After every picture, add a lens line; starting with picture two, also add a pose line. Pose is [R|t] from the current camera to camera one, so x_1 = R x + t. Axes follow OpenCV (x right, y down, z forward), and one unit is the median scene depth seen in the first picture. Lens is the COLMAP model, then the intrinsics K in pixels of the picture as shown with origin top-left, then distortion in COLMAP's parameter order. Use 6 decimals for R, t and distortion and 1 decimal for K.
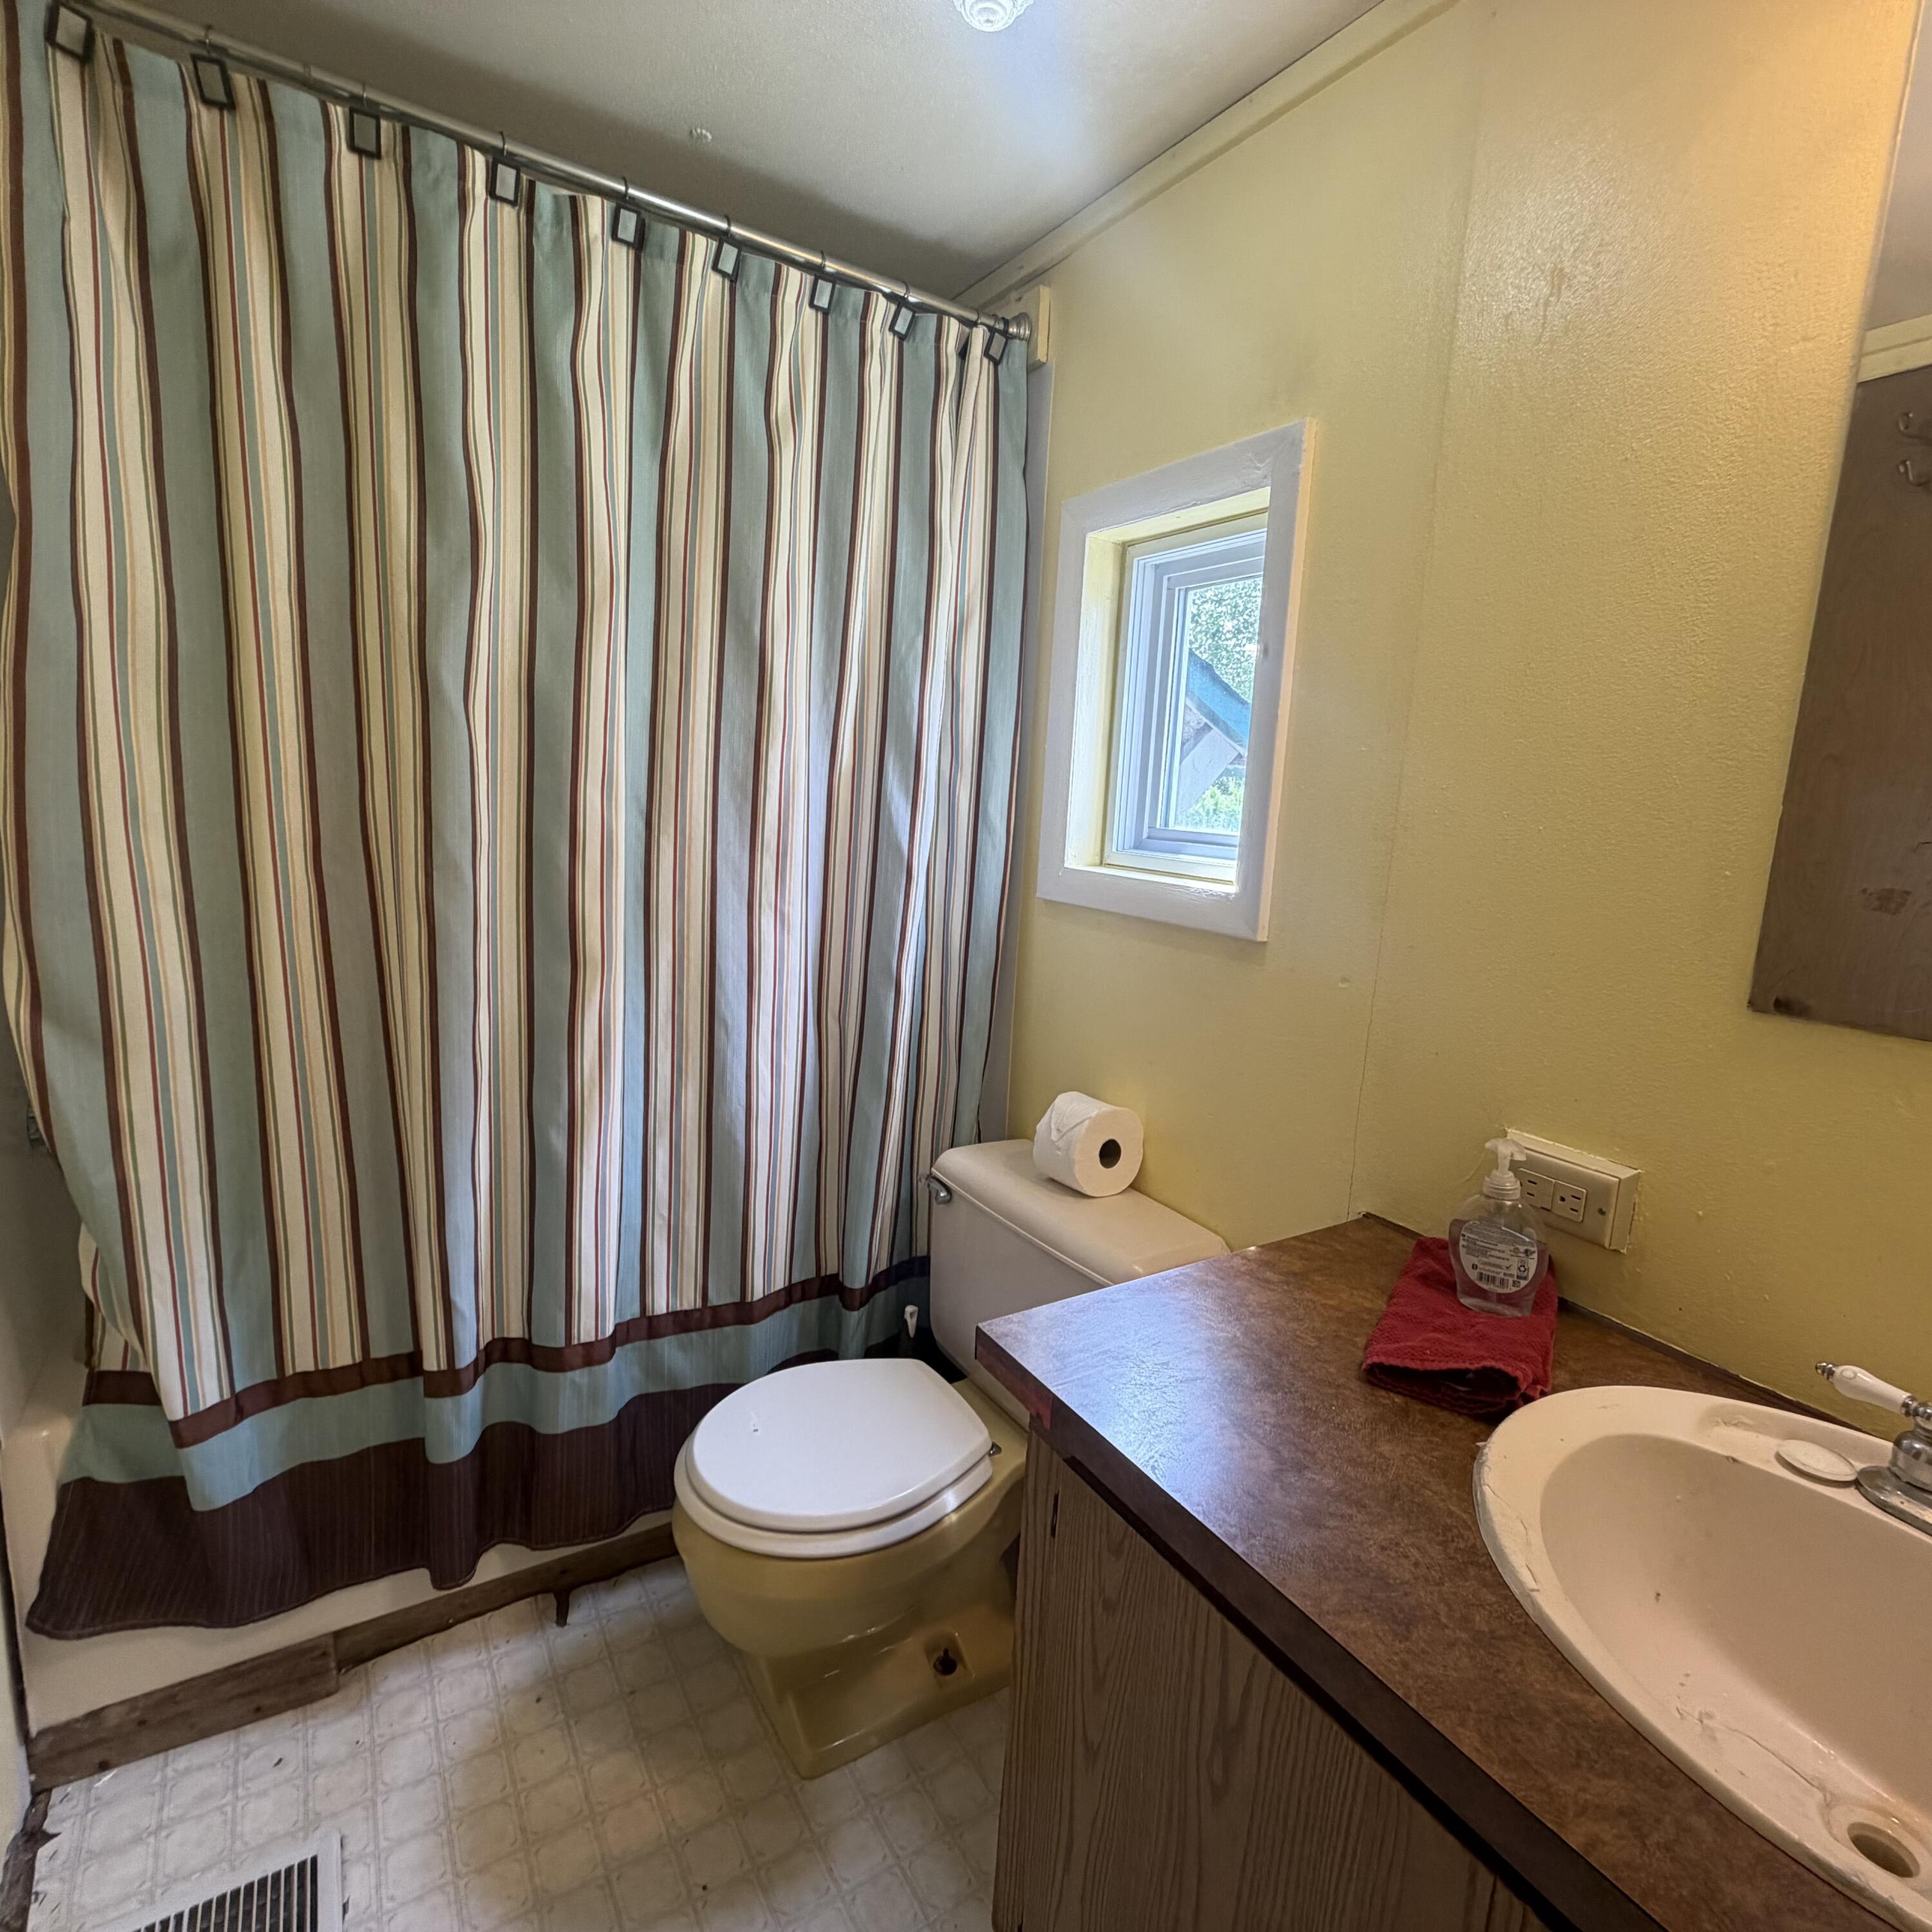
lens RADIAL K [[1045.3, 0, 966.0], [0, 1045.3, 966.0], [0, 0, 1]] dist [0.000126, 0.000637]
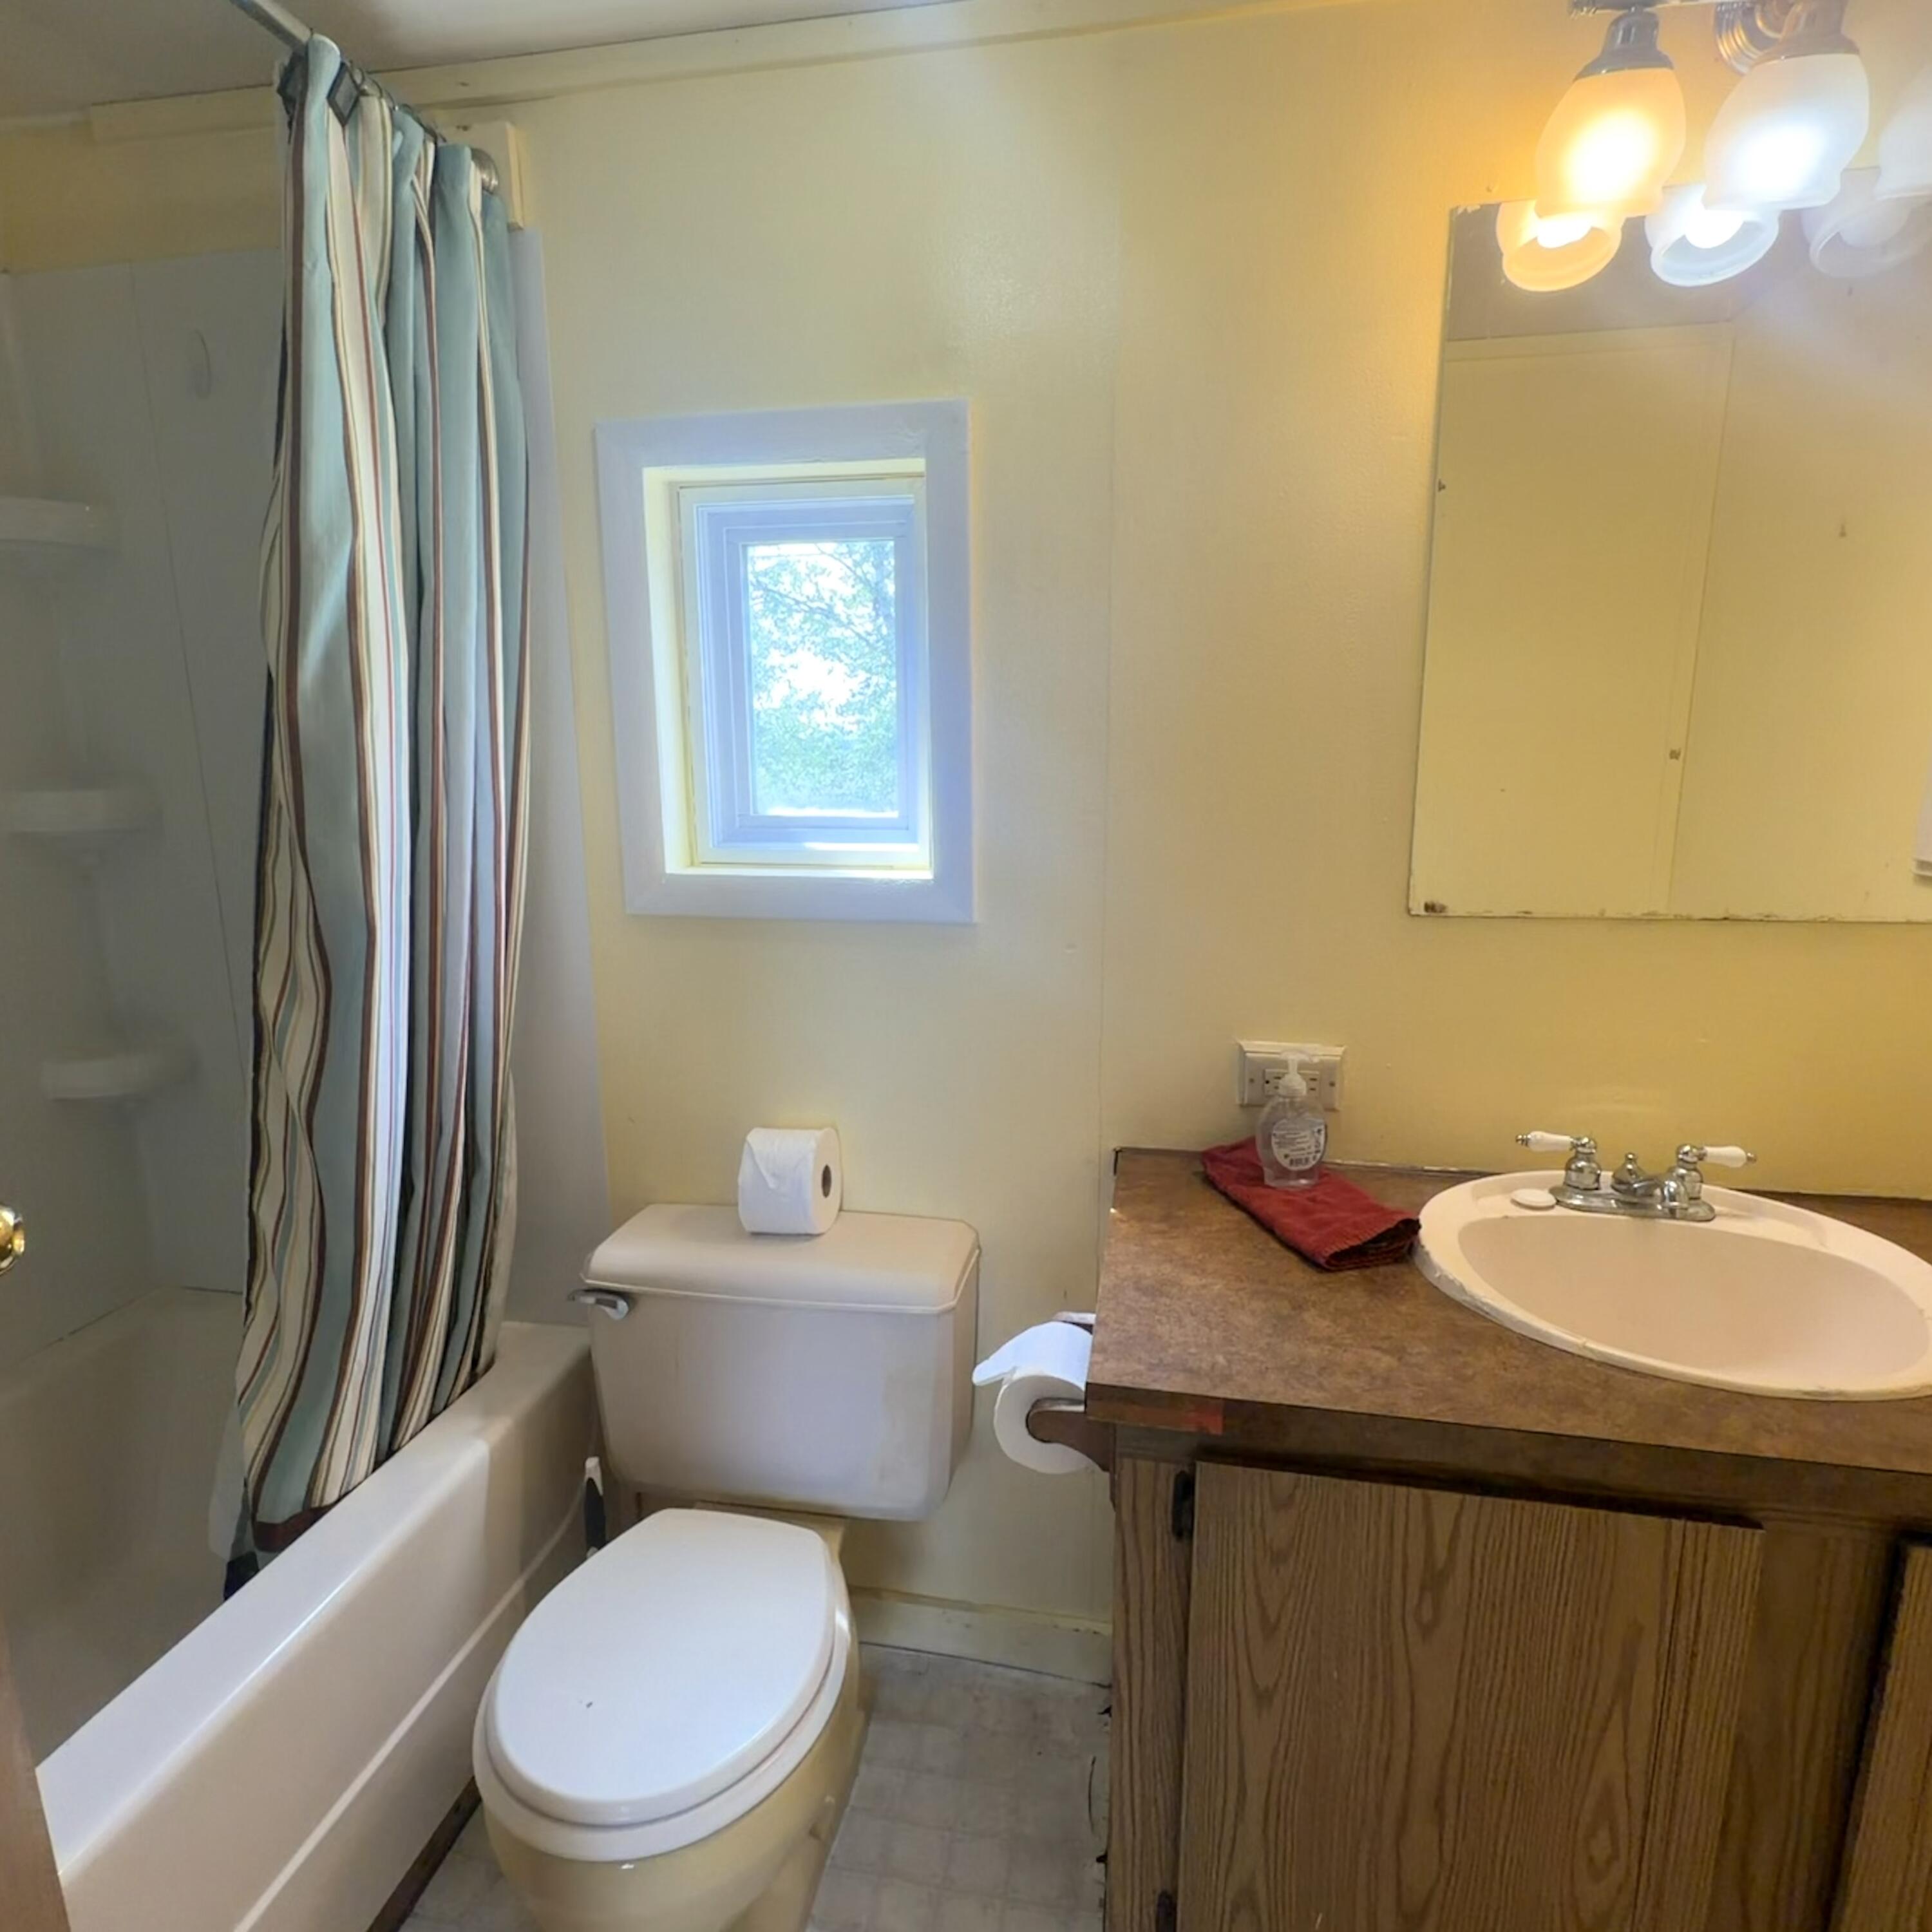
lens RADIAL K [[1144.9, 0, 966.0], [0, 1144.9, 966.0], [0, 0, 1]] dist [0.000181, -0.000181]
pose [[0.668755, -0.201030, 0.715789, -0.687437], [0.163169, 0.978964, 0.122496, -0.158458], [-0.725357, 0.034874, 0.687489, 0.339377]]
